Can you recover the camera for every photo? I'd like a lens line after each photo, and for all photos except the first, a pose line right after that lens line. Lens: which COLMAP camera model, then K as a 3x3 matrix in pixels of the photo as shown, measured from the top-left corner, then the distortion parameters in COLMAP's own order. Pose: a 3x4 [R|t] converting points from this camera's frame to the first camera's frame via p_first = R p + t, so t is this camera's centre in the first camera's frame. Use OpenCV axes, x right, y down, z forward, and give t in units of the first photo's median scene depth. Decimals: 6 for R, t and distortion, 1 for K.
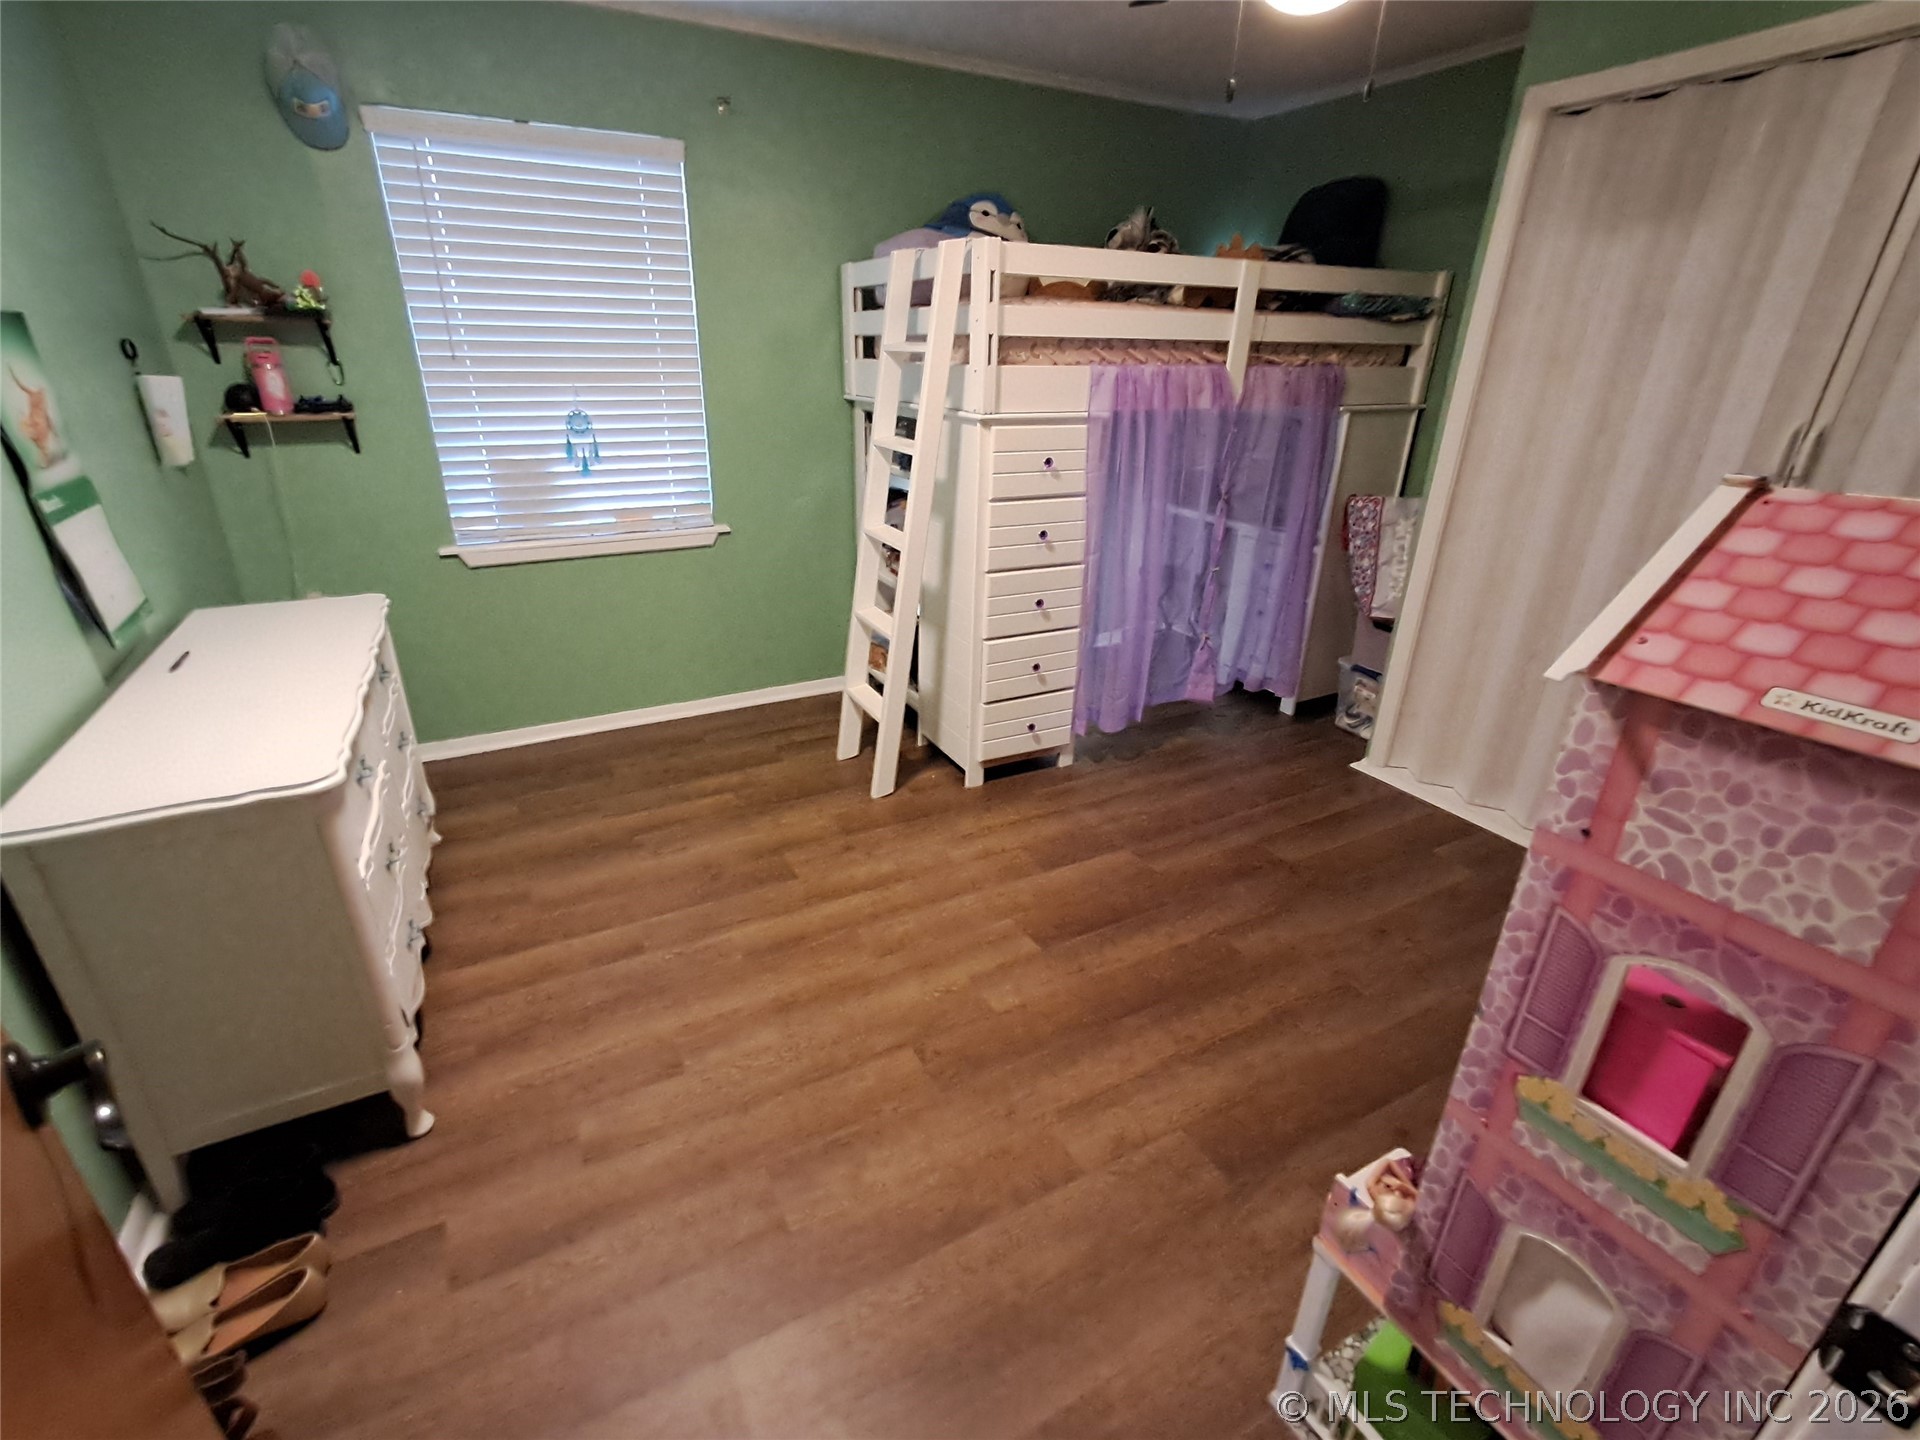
lens RADIAL K [[866.3, 0, 941.4], [0, 866.3, 723.0], [0, 0, 1]] dist [0.001258, 0.005248]
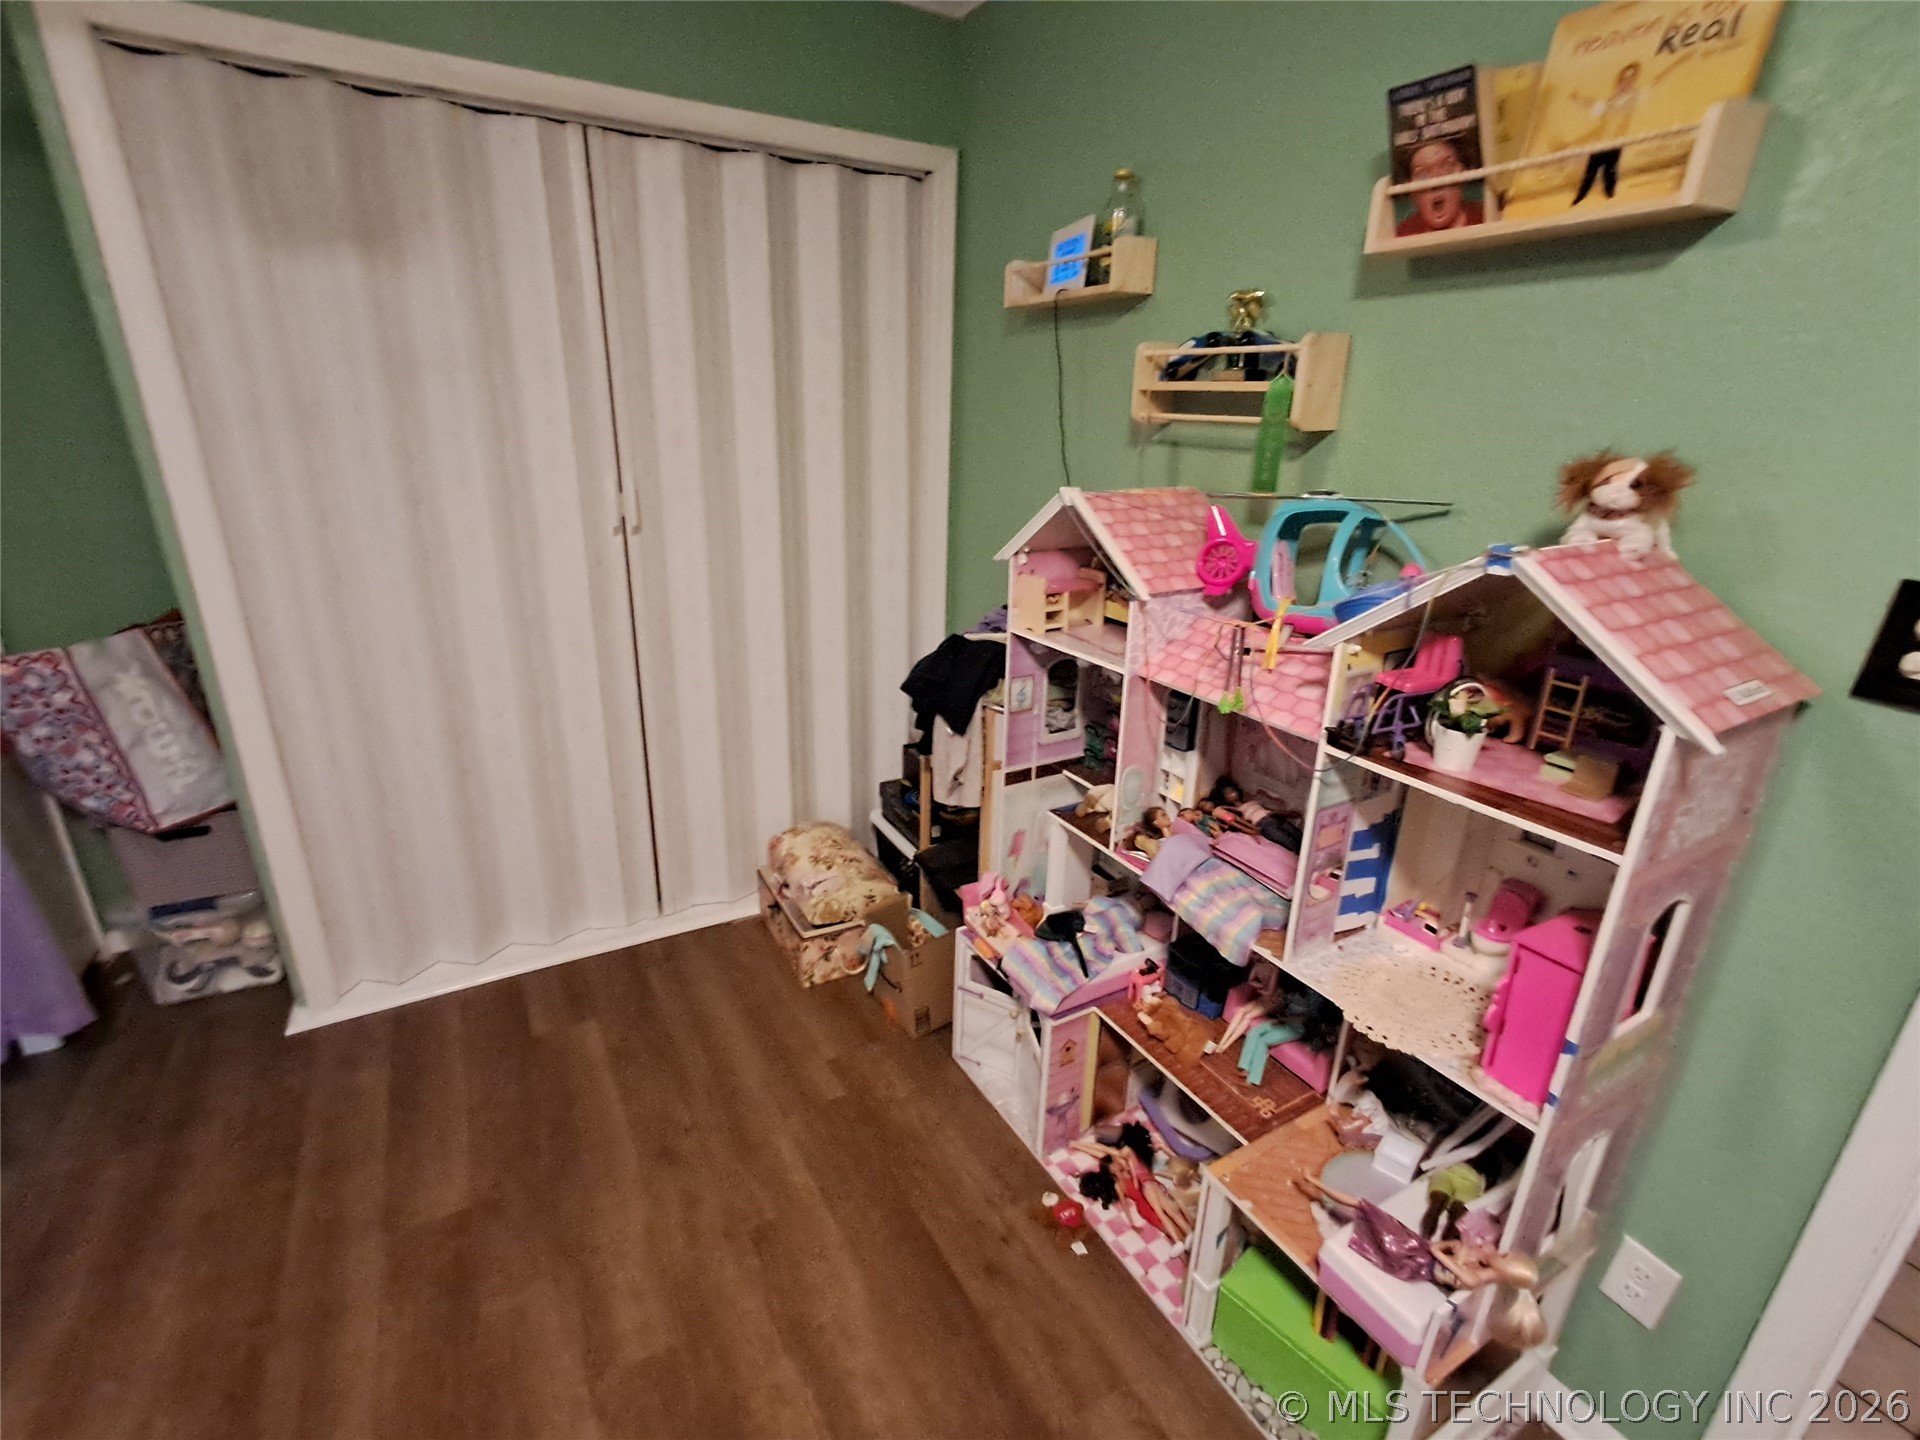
lens RADIAL K [[866.3, 0, 954.0], [0, 866.3, 723.5], [0, 0, 1]] dist [0.001258, 0.005248]
pose [[-0.028754, -0.359976, 0.932518, -0.079961], [0.372740, 0.861756, 0.344153, -0.250457], [-0.927490, 0.357483, 0.109399, 0.522207]]
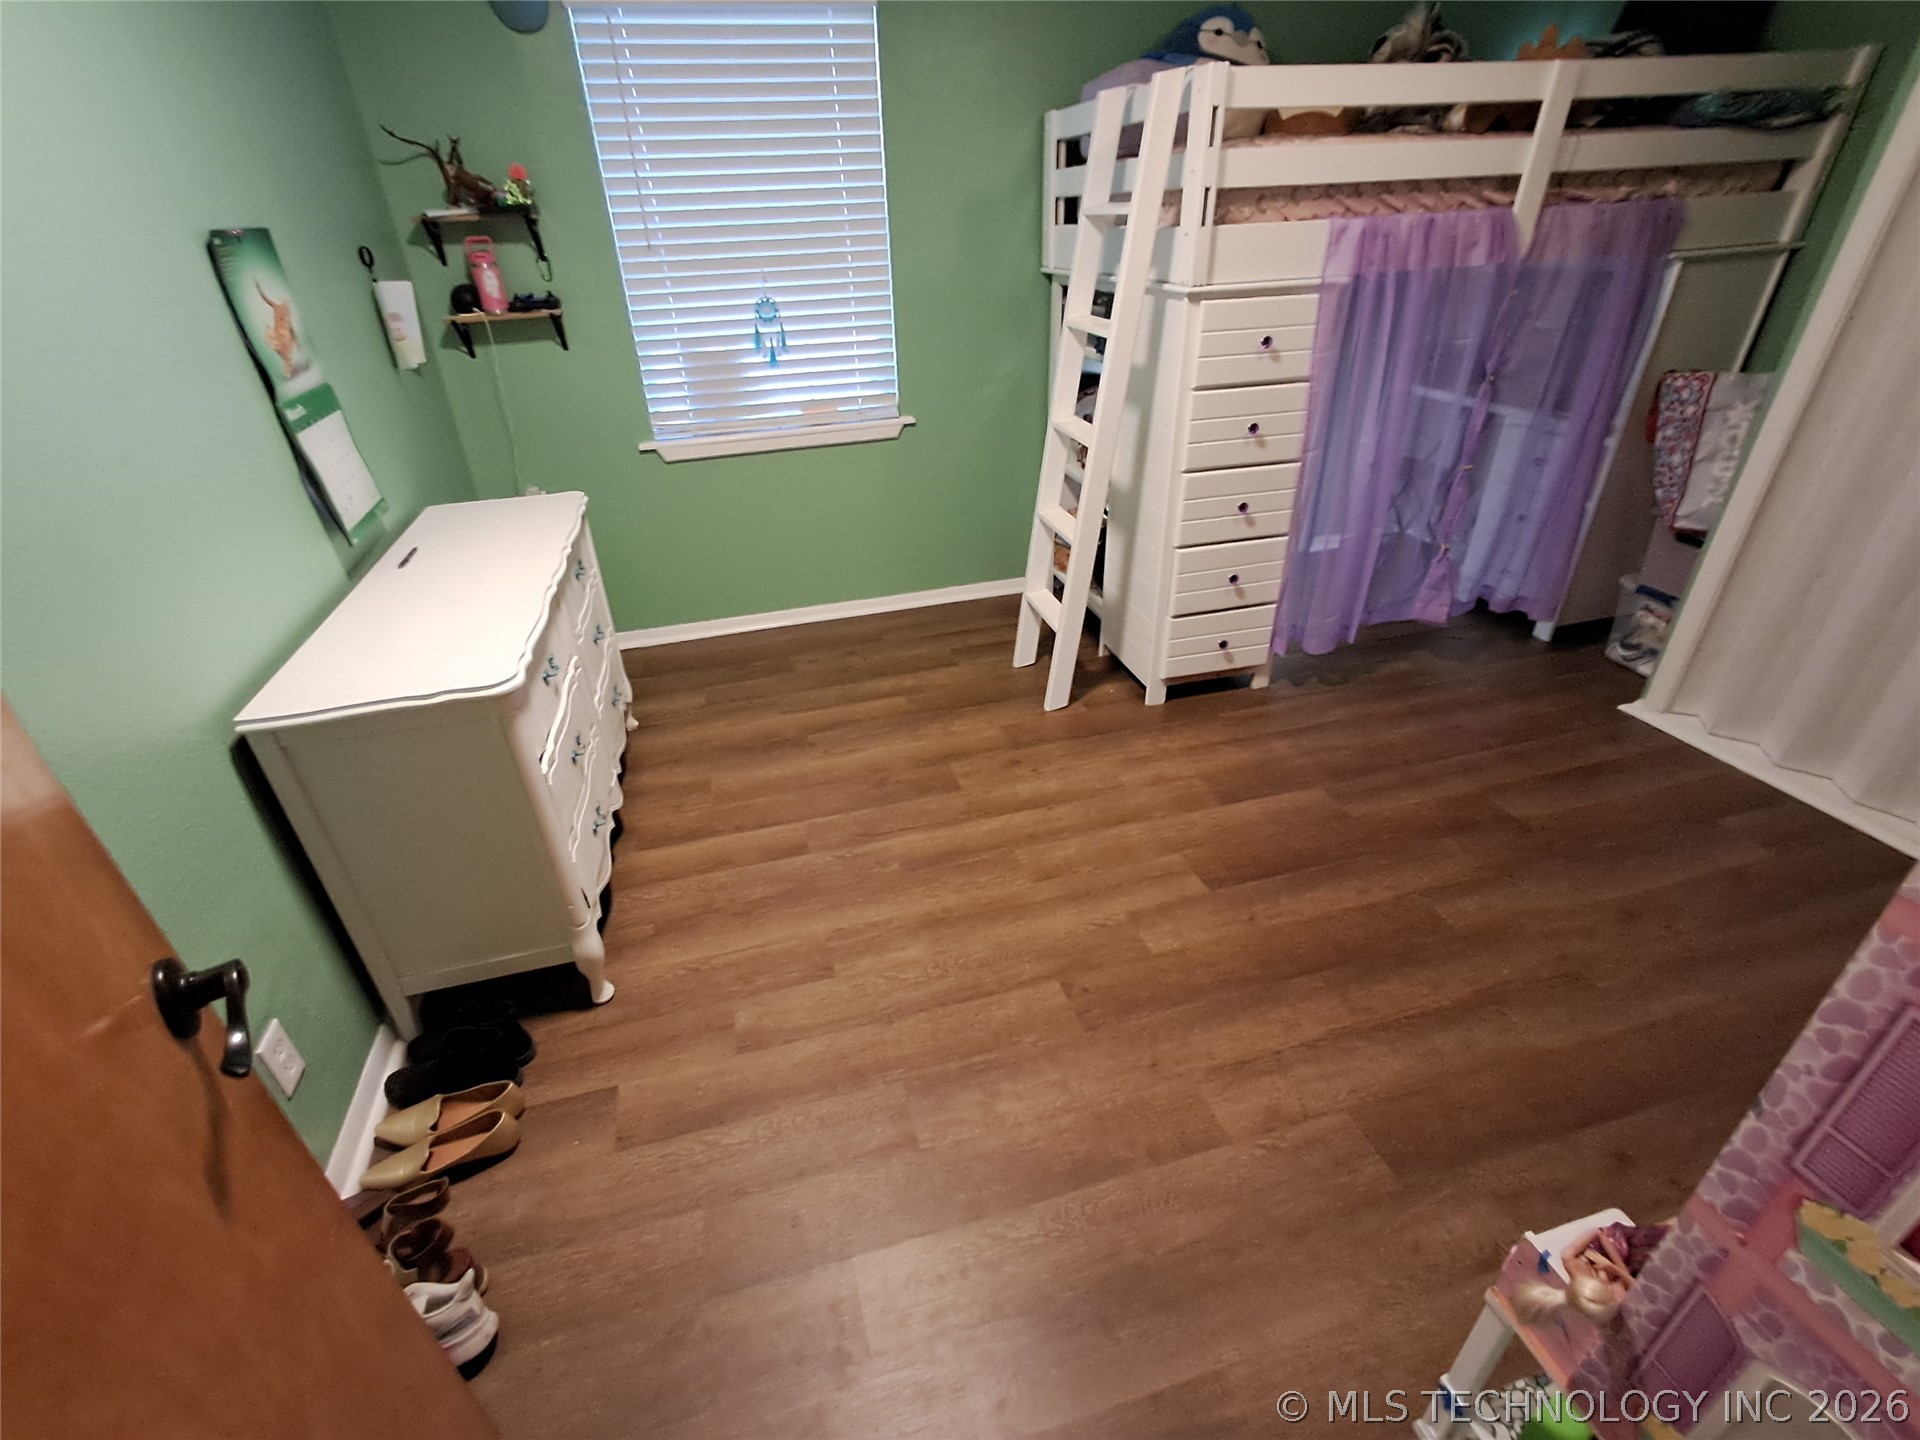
lens RADIAL K [[866.3, 0, 944.9], [0, 866.3, 720.7], [0, 0, 1]] dist [0.001258, 0.005248]
pose [[0.974129, 0.068318, -0.215421, 0.024763], [-0.040611, 0.990614, 0.130517, -0.028626], [0.222315, -0.118392, 0.967760, 0.051823]]
